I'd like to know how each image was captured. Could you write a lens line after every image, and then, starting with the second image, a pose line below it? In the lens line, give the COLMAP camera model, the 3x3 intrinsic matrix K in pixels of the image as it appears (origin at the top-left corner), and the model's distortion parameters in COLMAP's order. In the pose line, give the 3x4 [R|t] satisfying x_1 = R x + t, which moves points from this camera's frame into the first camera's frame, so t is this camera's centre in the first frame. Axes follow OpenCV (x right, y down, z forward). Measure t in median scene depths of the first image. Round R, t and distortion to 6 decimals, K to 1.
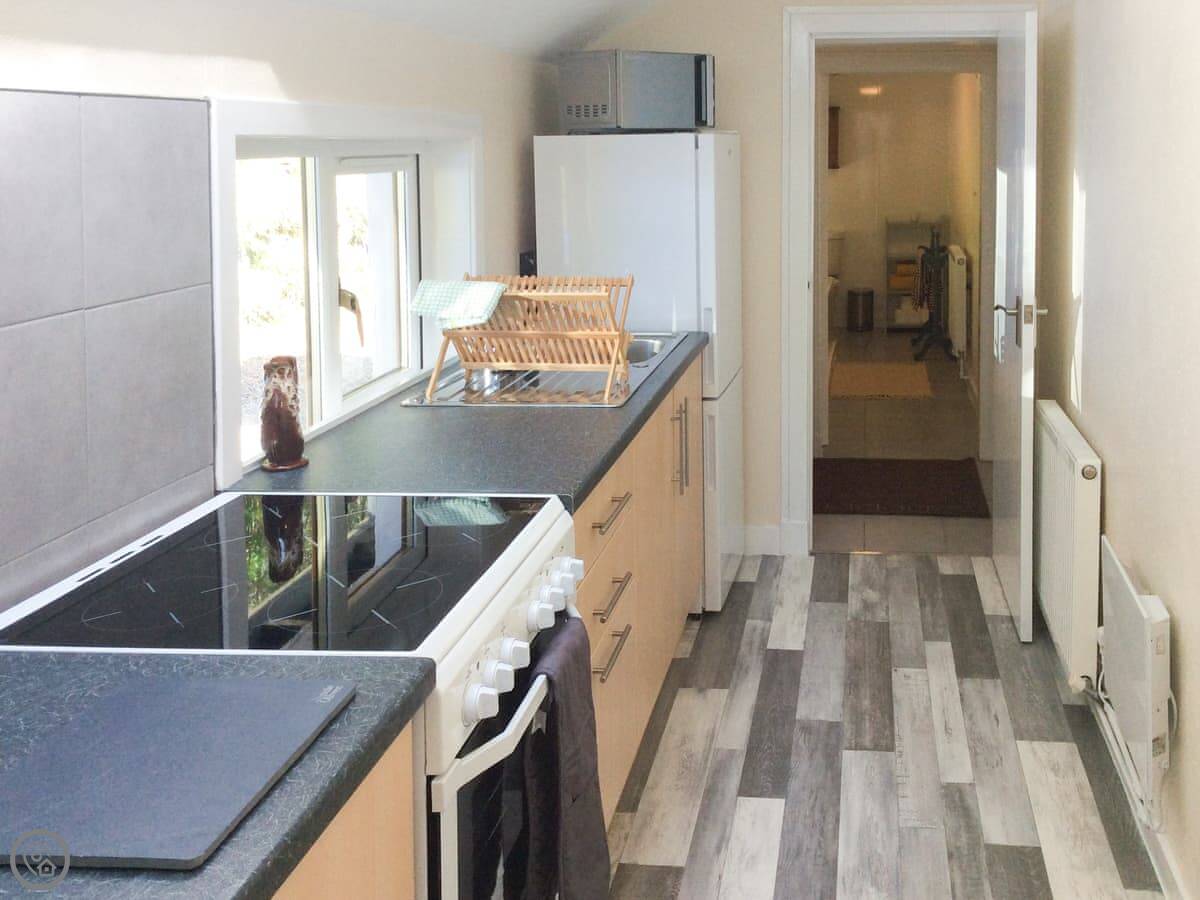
lens RADIAL K [[2747.8, 0, 600.0], [0, 2747.8, 450.0], [0, 0, 1]] dist [0.507555, -5.921825]
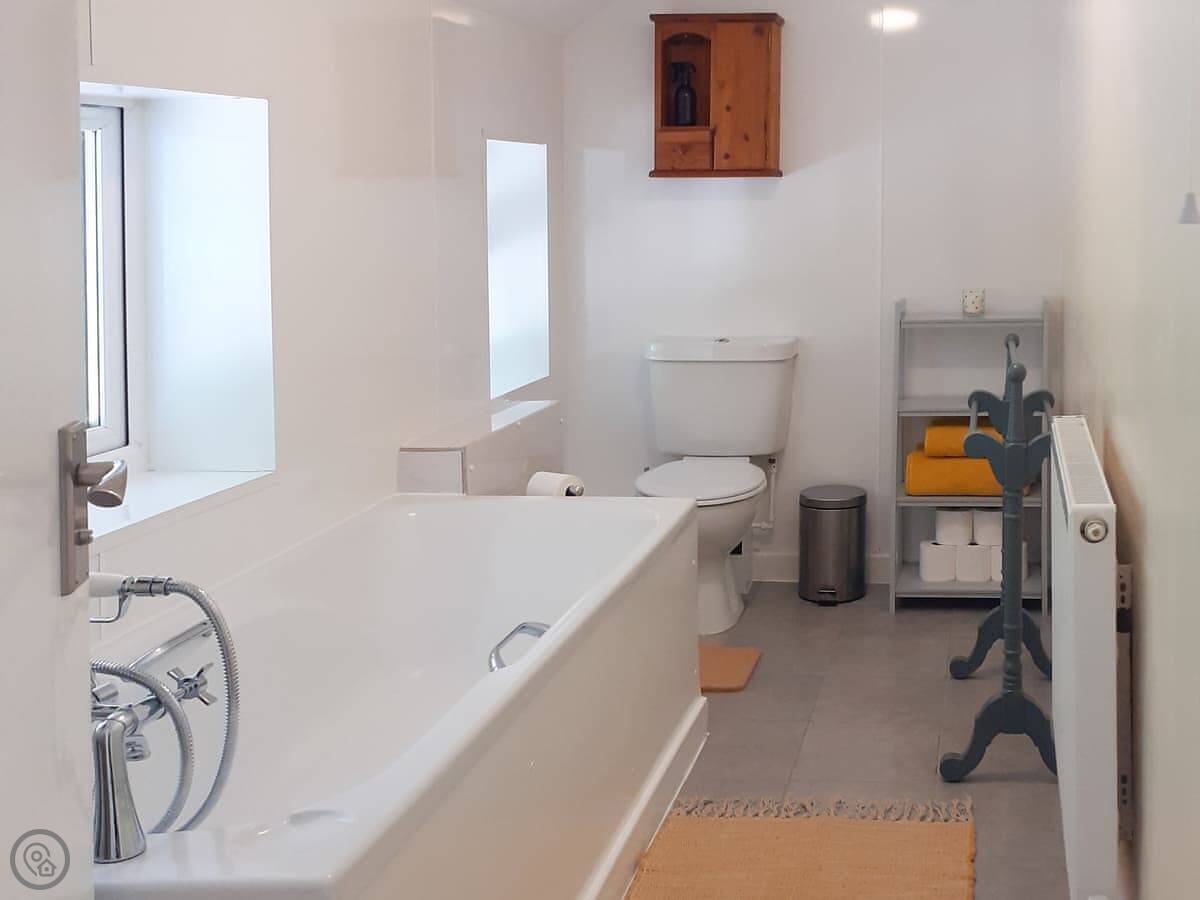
lens RADIAL K [[2747.8, 0, 600.0], [0, 2747.8, 450.0], [0, 0, 1]] dist [0.507555, -5.921825]
pose [[0.999010, -0.003332, -0.044350, 0.095469], [0.002780, 0.999918, -0.012514, -0.071844], [0.044388, 0.012378, 0.998938, 0.738156]]
